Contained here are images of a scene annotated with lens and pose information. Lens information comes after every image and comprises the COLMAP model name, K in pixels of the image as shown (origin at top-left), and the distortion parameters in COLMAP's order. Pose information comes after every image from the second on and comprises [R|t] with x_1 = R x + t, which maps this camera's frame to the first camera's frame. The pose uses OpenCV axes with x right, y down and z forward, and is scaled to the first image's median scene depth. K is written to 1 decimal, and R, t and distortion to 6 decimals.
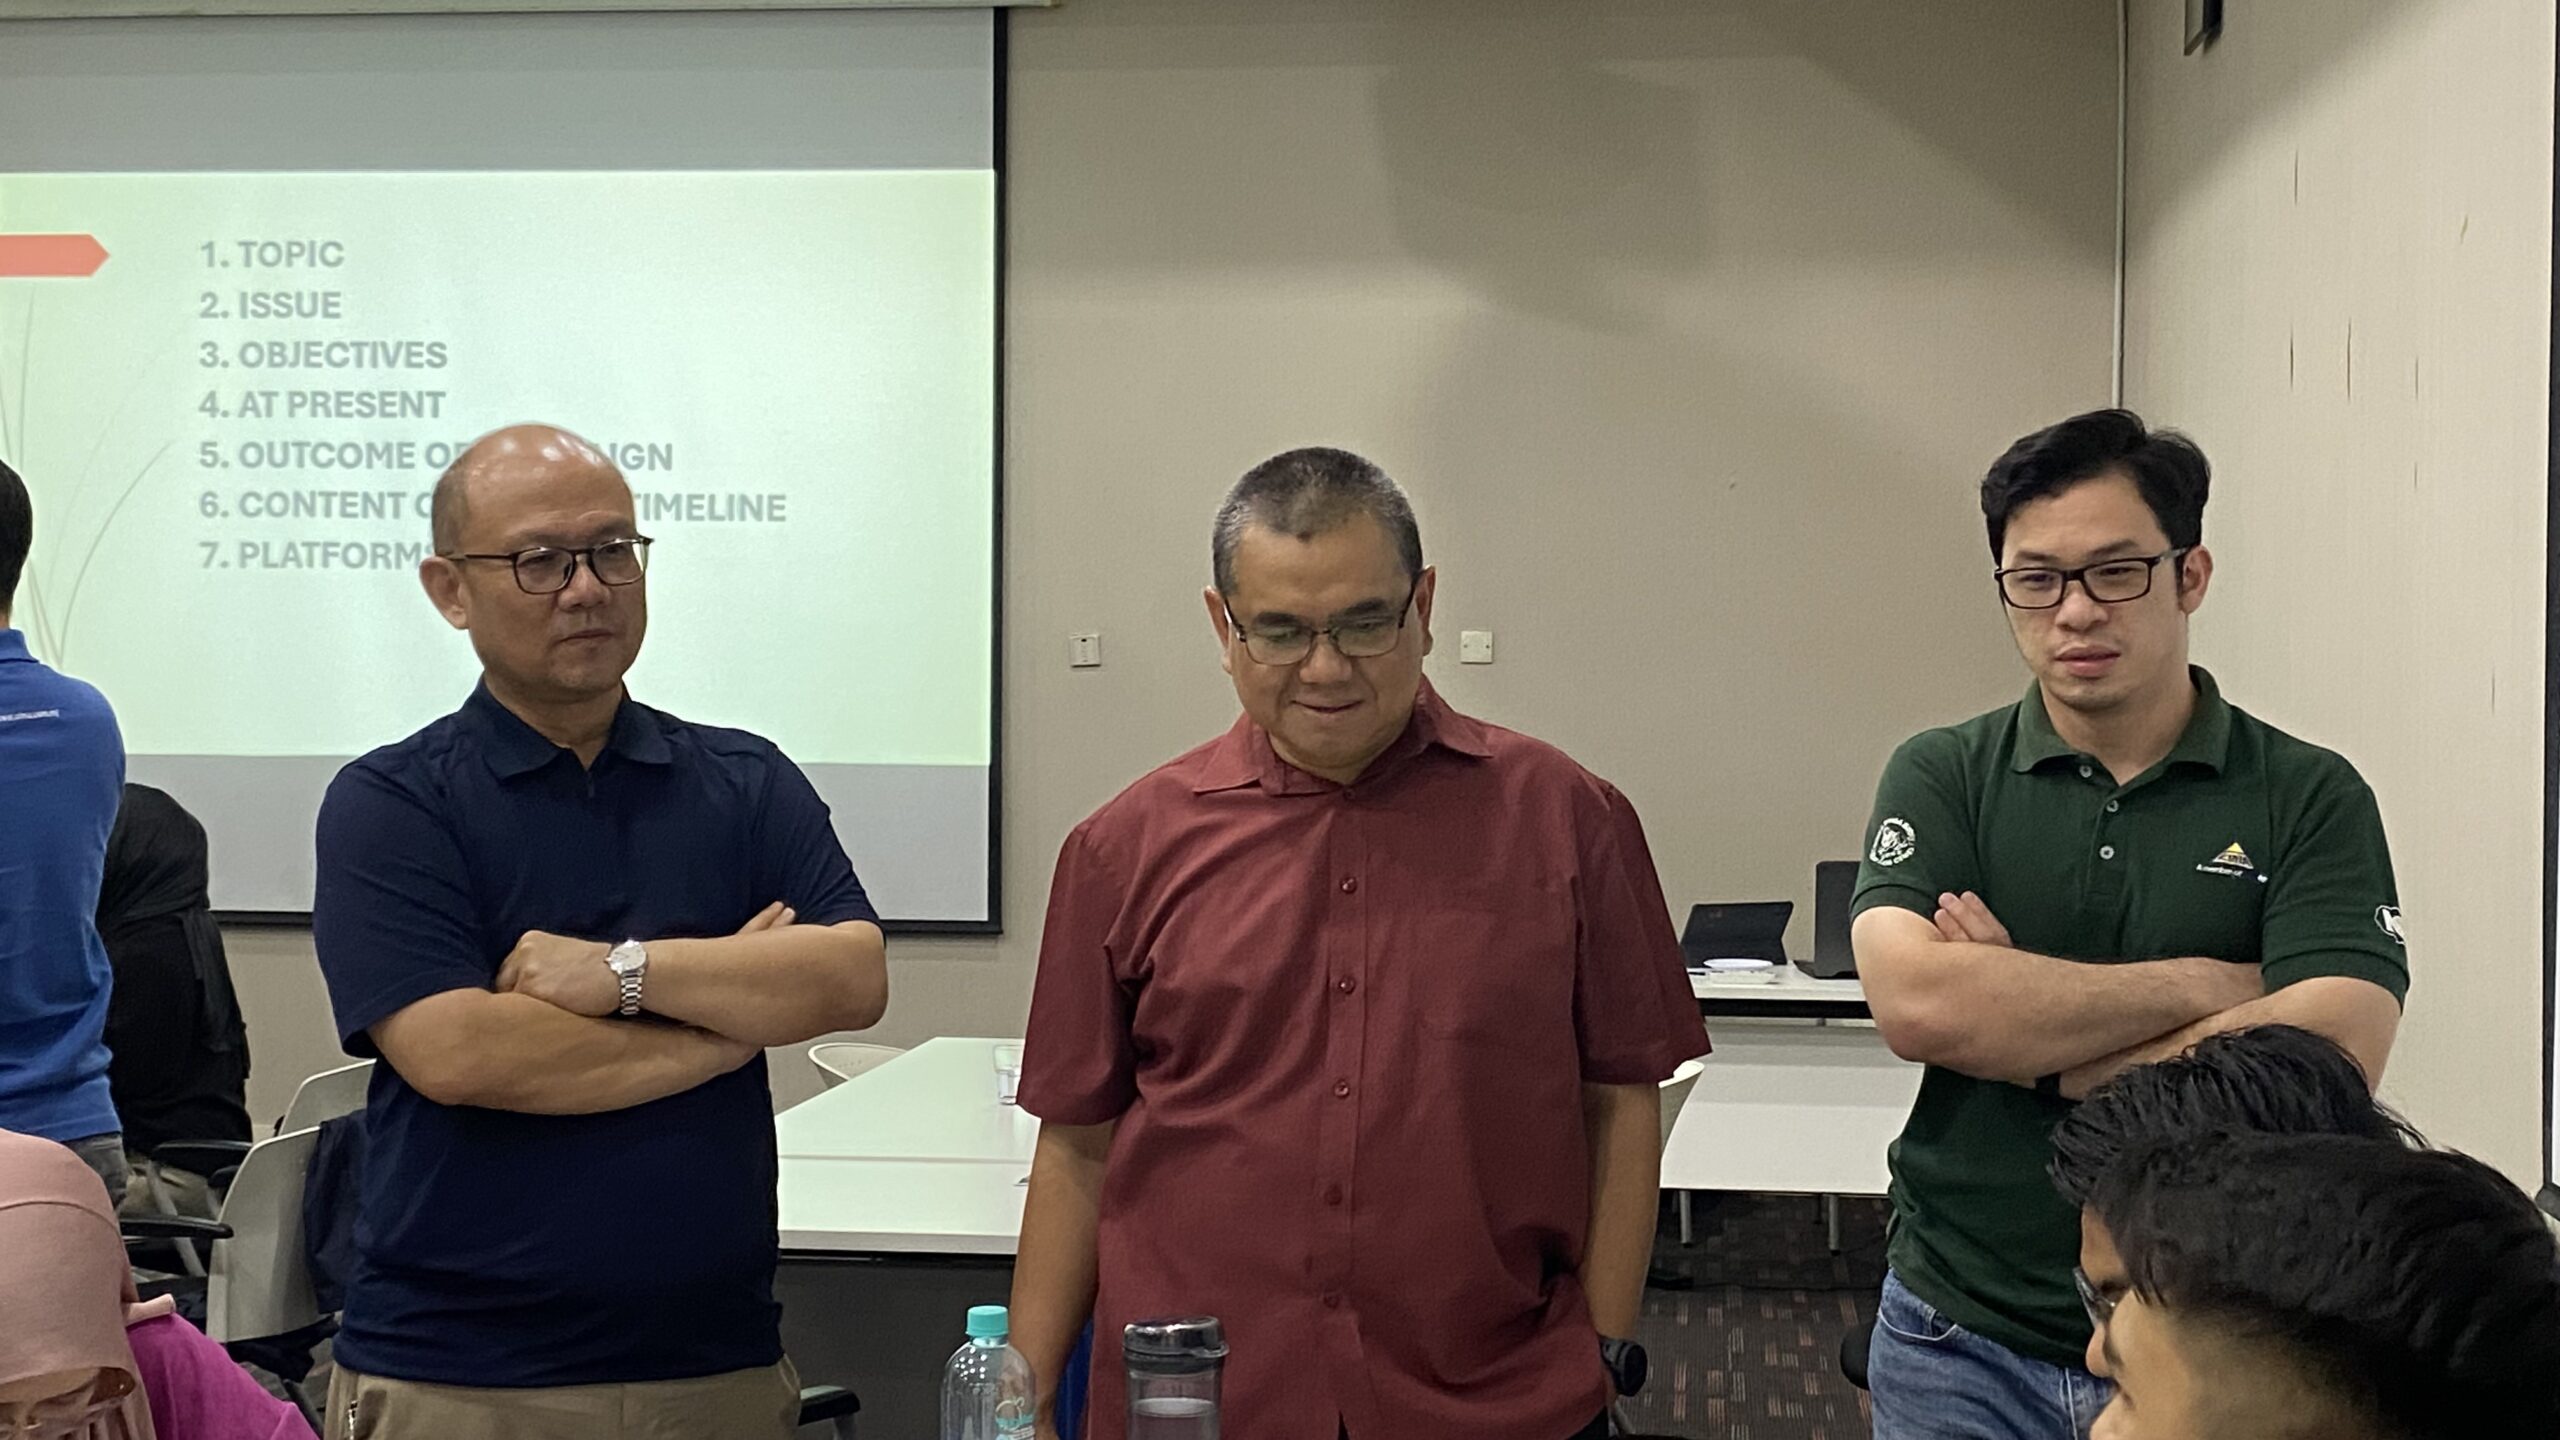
lens RADIAL K [[3247.6, 0, 1280.0], [0, 3247.6, 720.0], [0, 0, 1]] dist [0.106841, -0.553416]
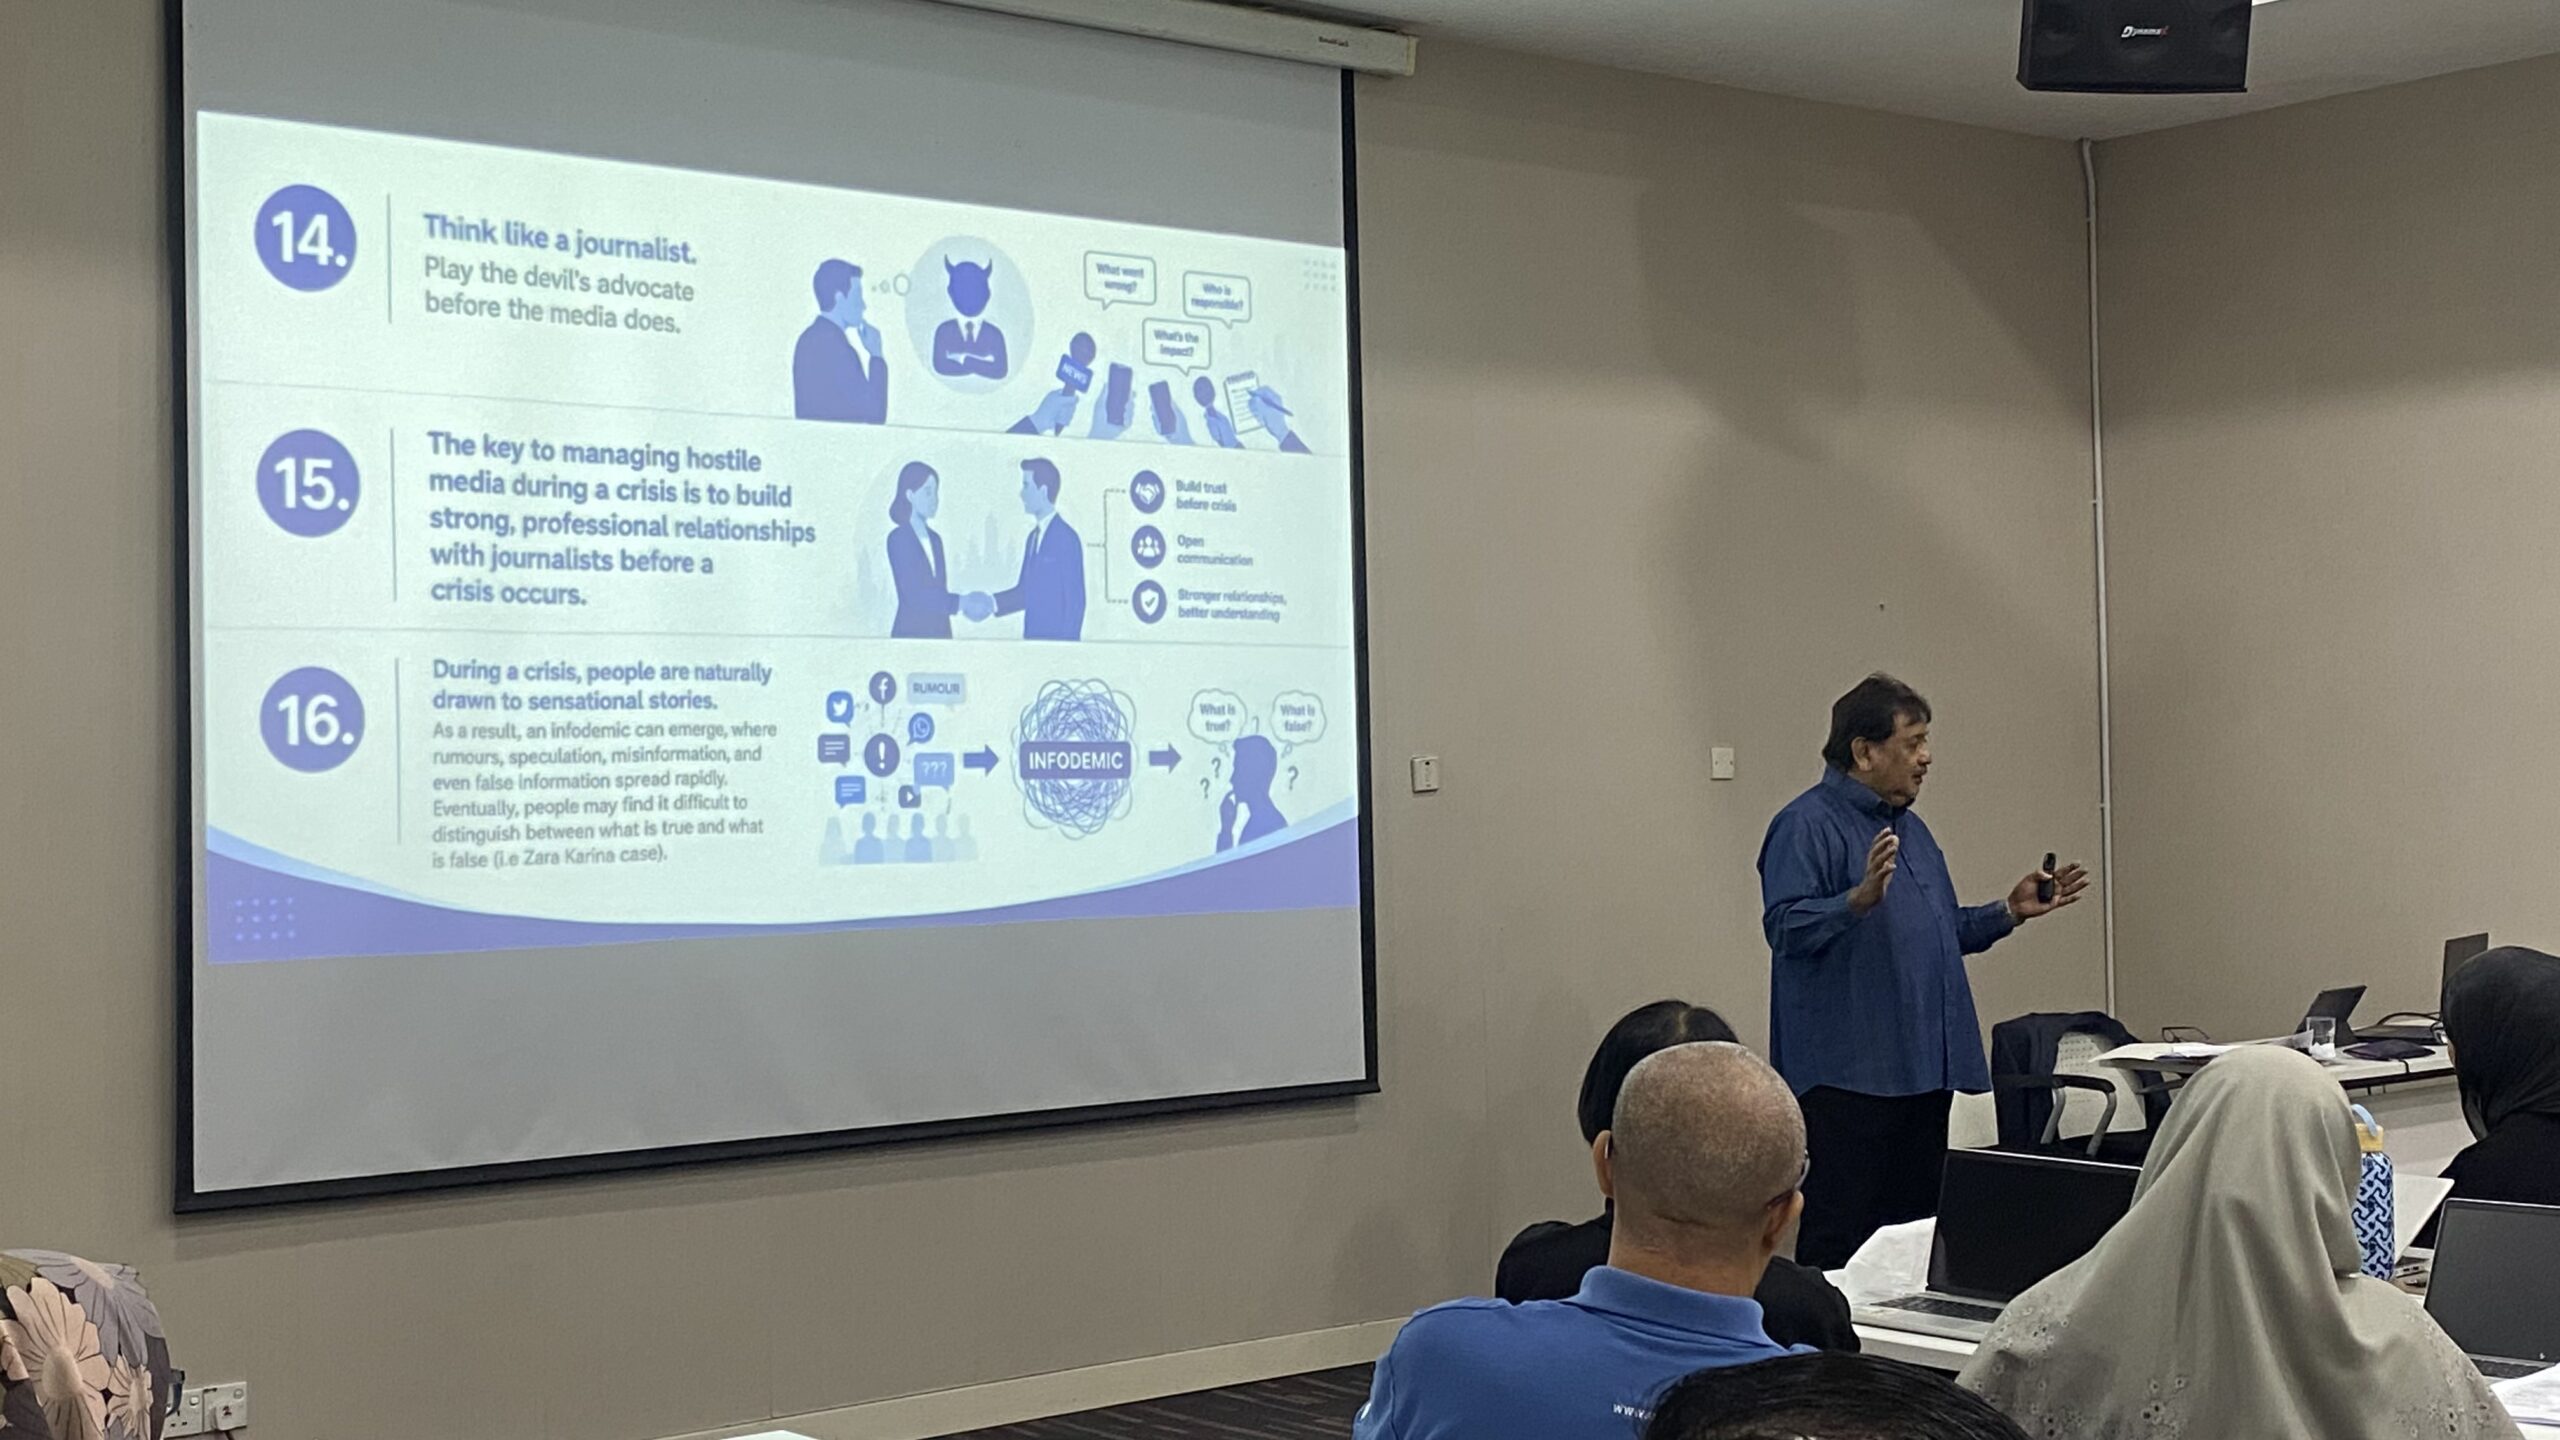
lens RADIAL K [[3247.6, 0, 1280.0], [0, 3247.6, 720.0], [0, 0, 1]] dist [0.106841, -0.553416]
pose [[0.695681, -0.010360, 0.718276, -0.778610], [0.033245, 0.999289, -0.017787, -0.023044], [-0.717581, 0.036253, 0.695530, 0.402609]]
